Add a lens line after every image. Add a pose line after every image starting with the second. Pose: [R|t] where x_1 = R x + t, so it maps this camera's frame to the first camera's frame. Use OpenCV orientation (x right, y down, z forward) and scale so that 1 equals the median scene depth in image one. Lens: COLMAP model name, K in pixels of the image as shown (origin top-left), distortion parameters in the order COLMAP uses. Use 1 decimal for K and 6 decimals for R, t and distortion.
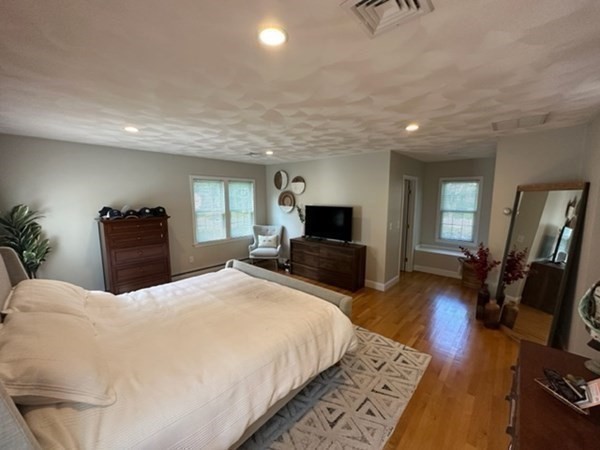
lens RADIAL K [[240.1, 0, 300.1], [0, 240.1, 225.9], [0, 0, 1]] dist [-0.000679, 0.000286]
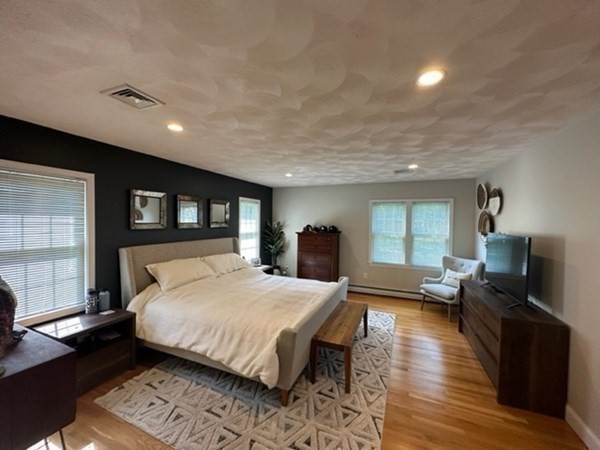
lens RADIAL K [[240.1, 0, 300.1], [0, 240.1, 225.9], [0, 0, 1]] dist [-0.000679, 0.000286]
pose [[0.325285, 0.022962, -0.945337, 0.622966], [-0.131126, 0.991142, -0.021046, -0.031123], [0.936480, 0.130805, 0.325415, 0.434462]]
